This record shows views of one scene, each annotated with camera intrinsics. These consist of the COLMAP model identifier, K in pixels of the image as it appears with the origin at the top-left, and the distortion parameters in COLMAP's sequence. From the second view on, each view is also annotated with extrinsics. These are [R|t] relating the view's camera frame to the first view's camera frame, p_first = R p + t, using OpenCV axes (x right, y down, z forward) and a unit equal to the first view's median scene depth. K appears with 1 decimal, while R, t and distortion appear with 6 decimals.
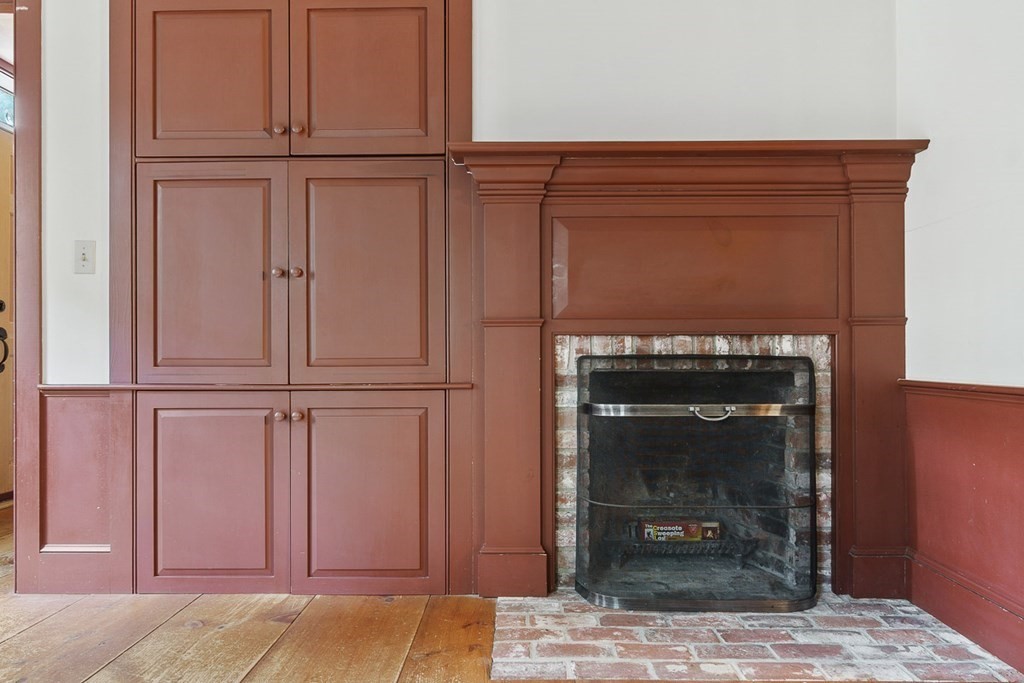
lens RADIAL K [[665.3, 0, 509.6], [0, 665.3, 346.1], [0, 0, 1]] dist [-0.004020, -0.000969]
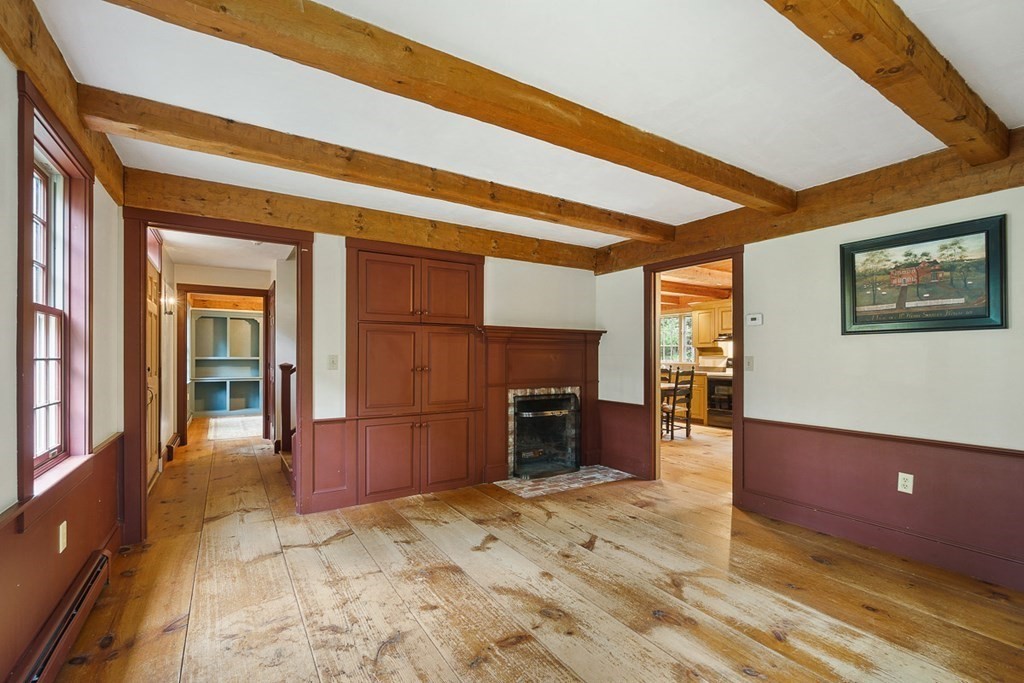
lens RADIAL K [[450.1, 0, 513.9], [0, 450.1, 347.9], [0, 0, 1]] dist [-0.003760, -0.000063]
pose [[0.833396, 0.015355, 0.552463, -0.994283], [-0.012755, 0.999882, -0.008550, -0.180444], [-0.552529, 0.000079, 0.833494, -0.644448]]
